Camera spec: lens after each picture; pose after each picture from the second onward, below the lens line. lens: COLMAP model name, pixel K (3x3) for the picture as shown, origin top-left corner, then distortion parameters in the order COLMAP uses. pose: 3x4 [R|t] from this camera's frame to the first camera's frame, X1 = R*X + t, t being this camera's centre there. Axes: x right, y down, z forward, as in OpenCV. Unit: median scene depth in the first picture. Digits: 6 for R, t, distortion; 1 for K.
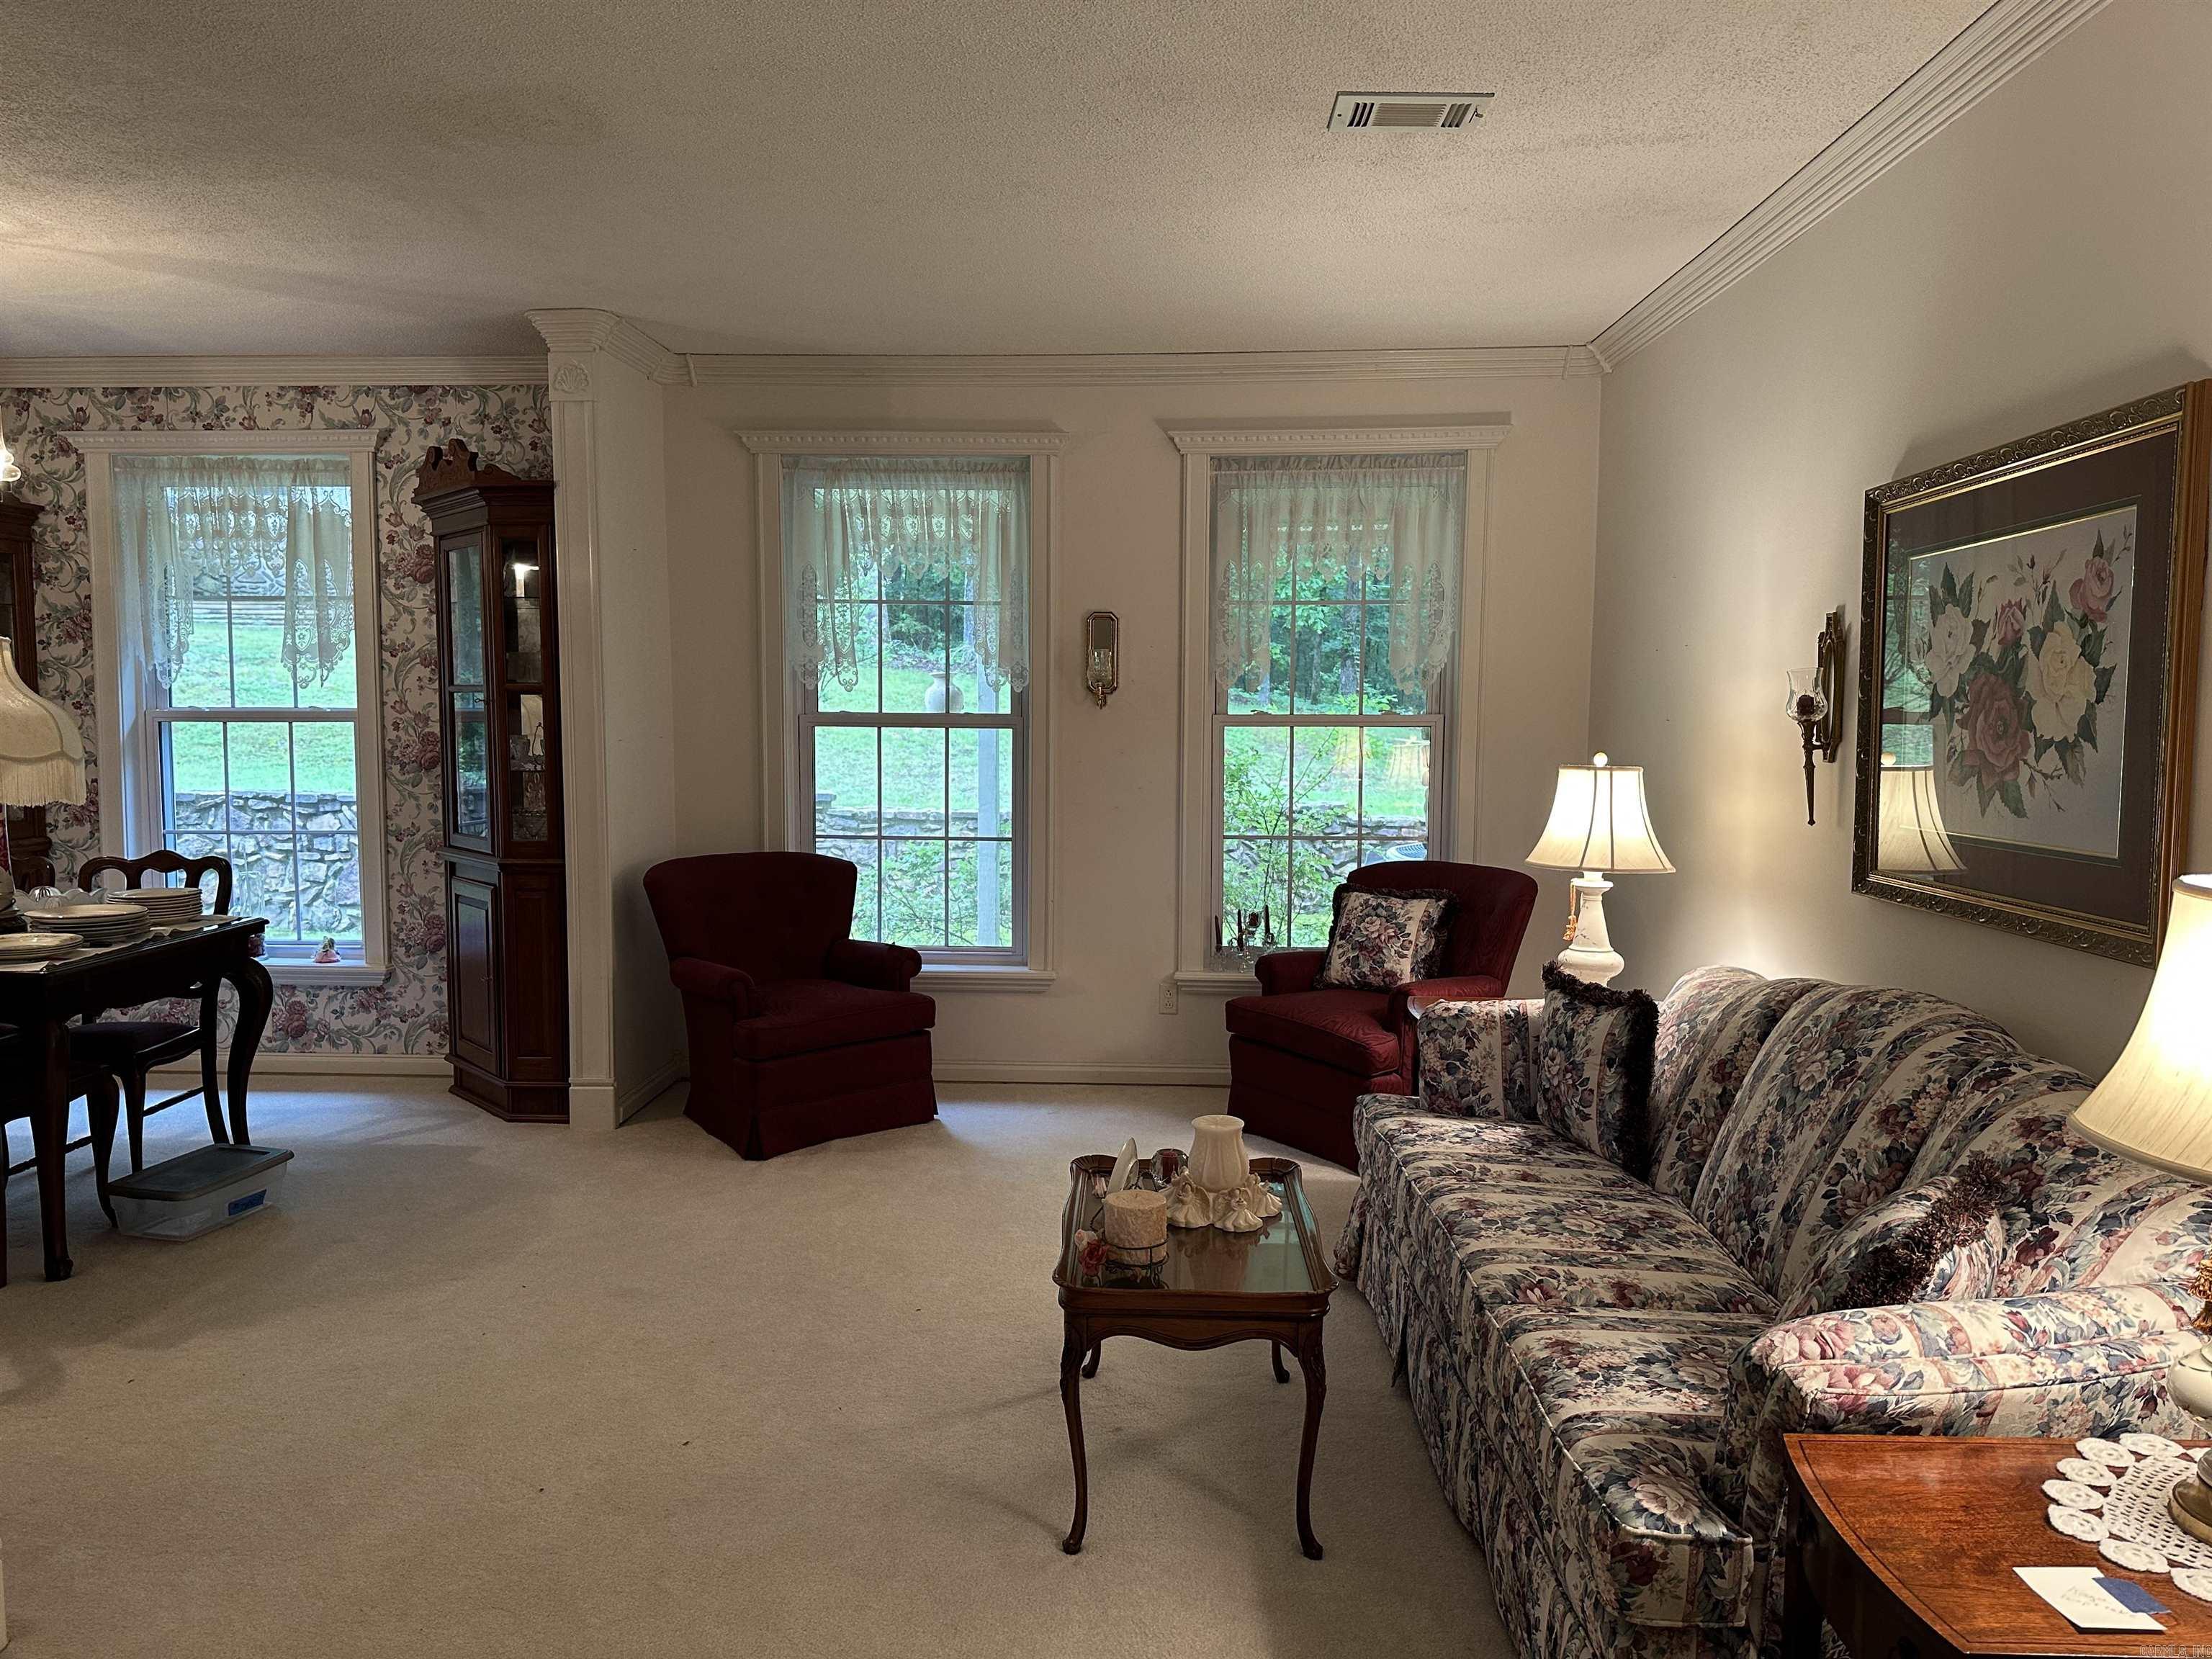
lens RADIAL K [[1545.3, 0, 1111.5], [0, 1545.3, 837.7], [0, 0, 1]] dist [0.000615, -0.013503]
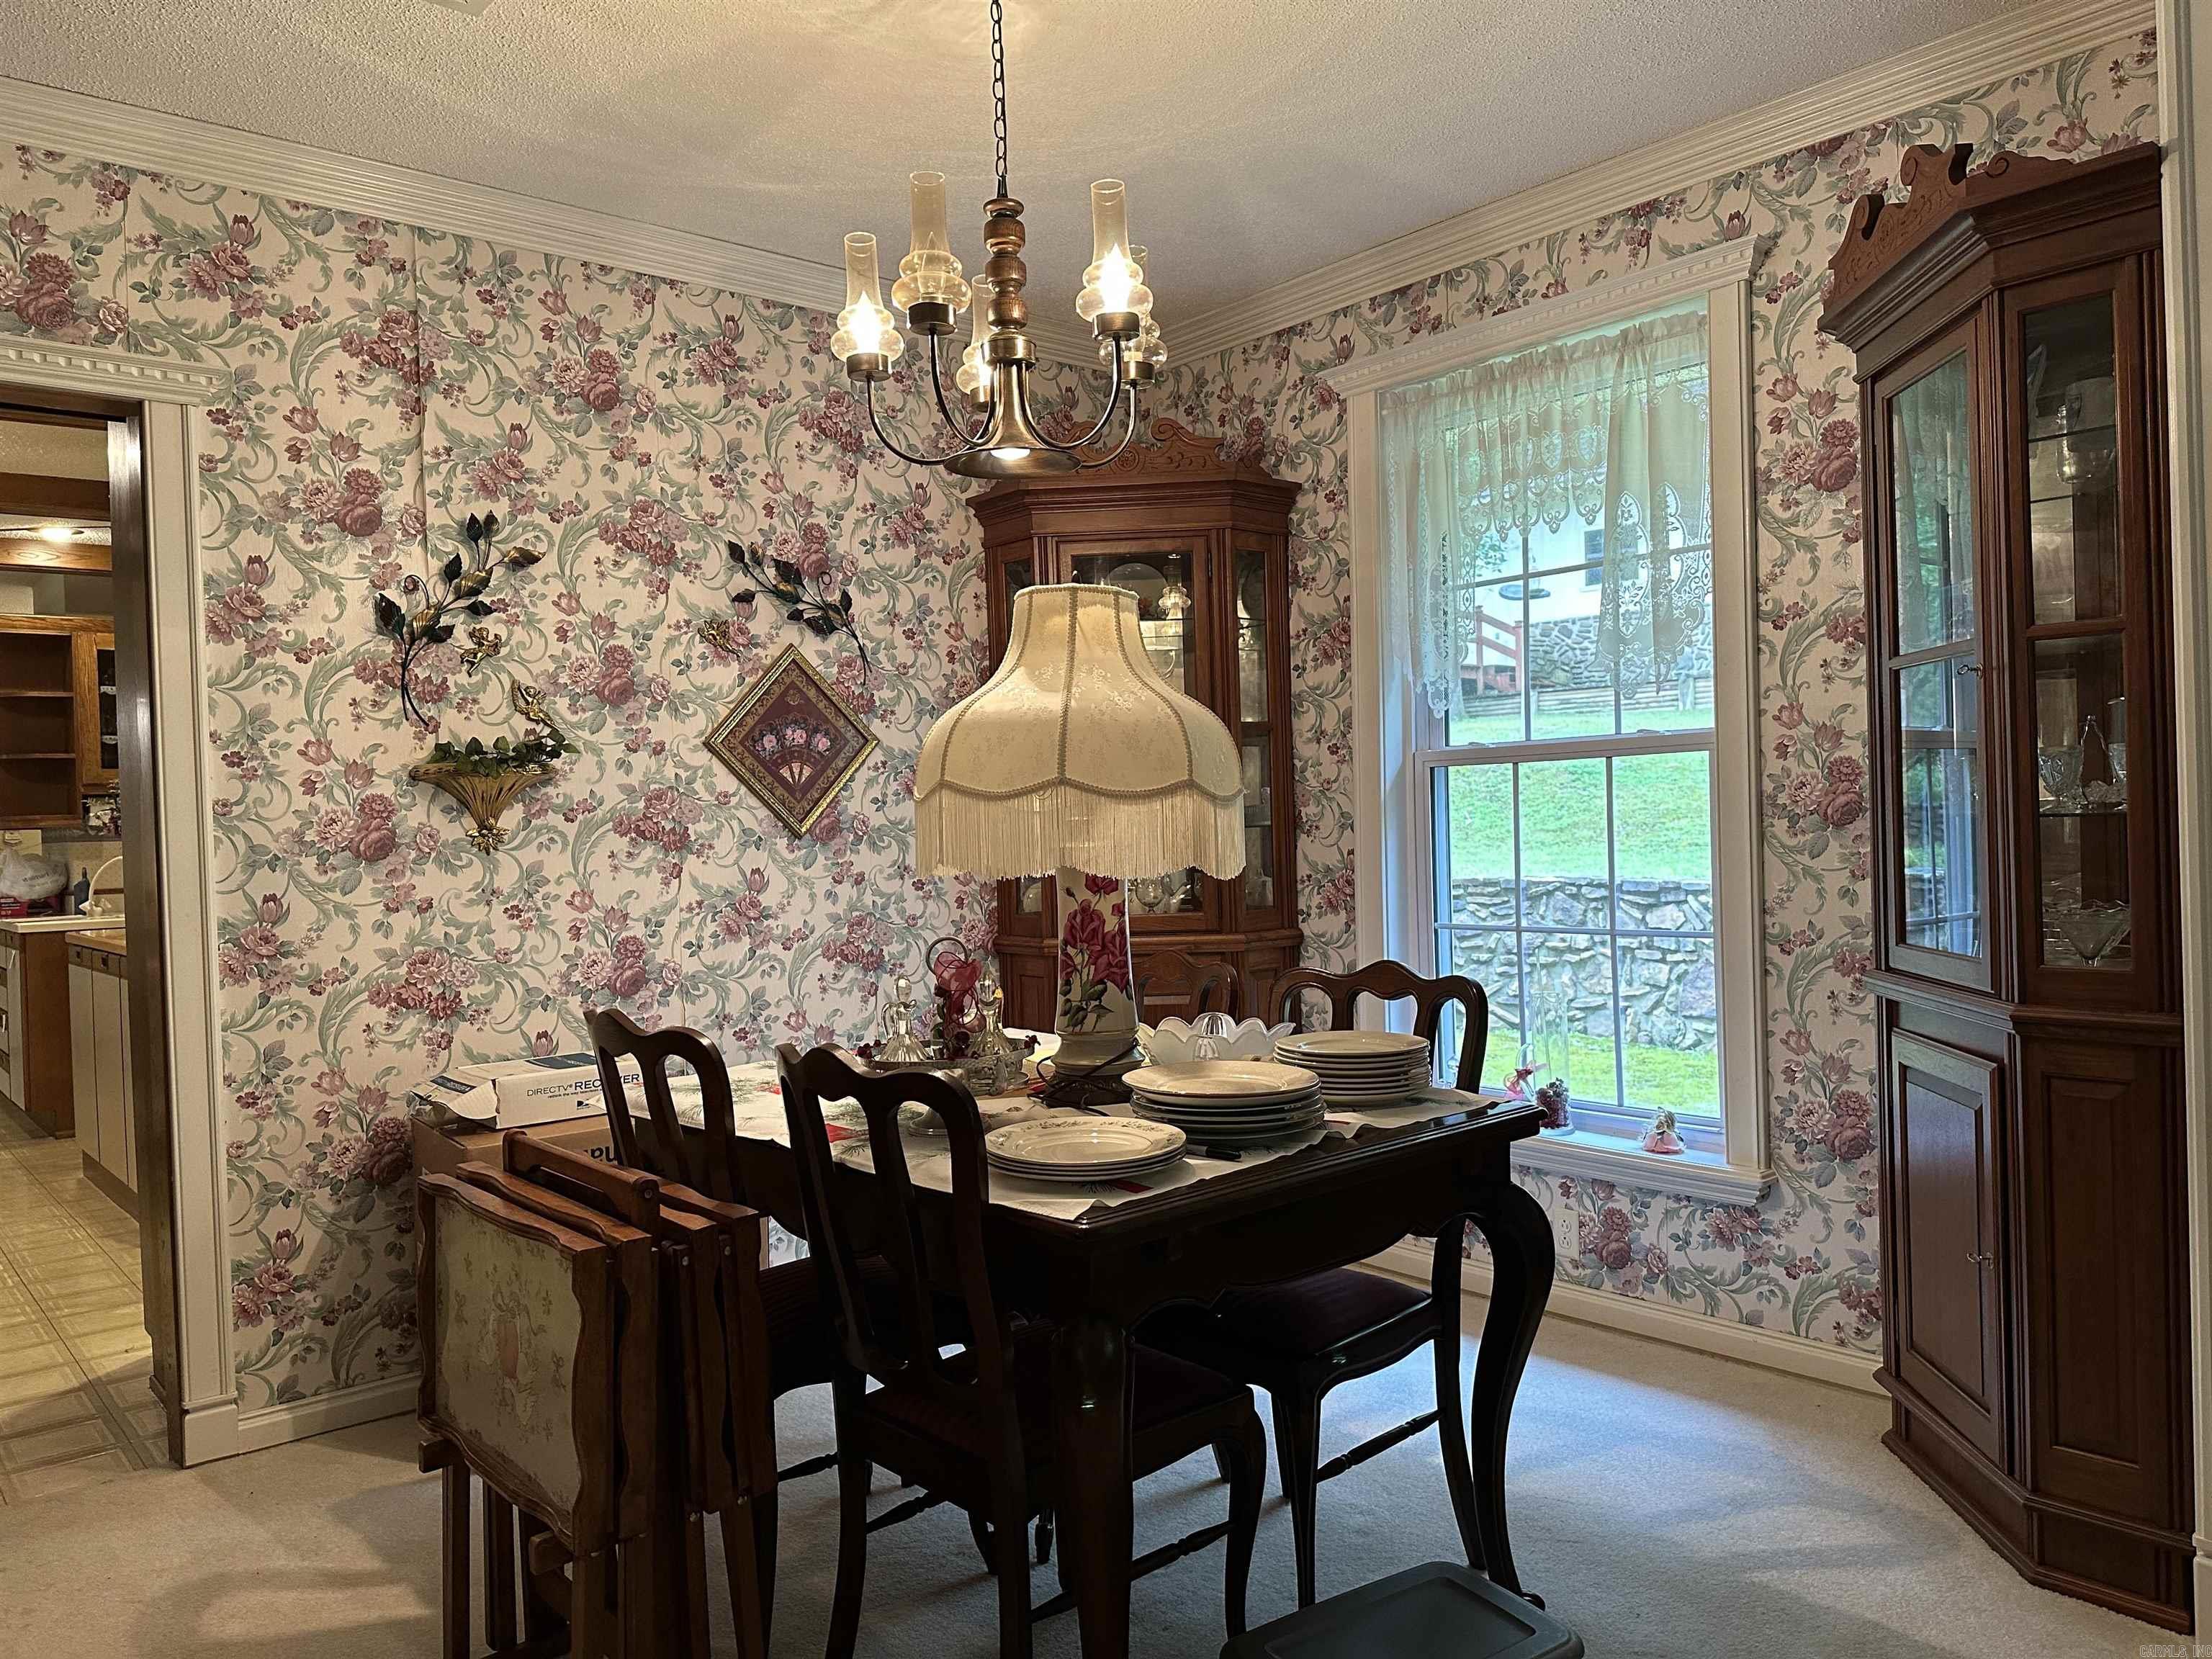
lens RADIAL K [[1588.3, 0, 1106.2], [0, 1588.3, 838.3], [0, 0, 1]] dist [0.193270, -0.382431]
pose [[0.691898, -0.016441, -0.721808, -0.203234], [-0.025458, 0.998563, -0.047148, -0.005653], [0.721547, 0.050998, 0.690485, 0.407402]]
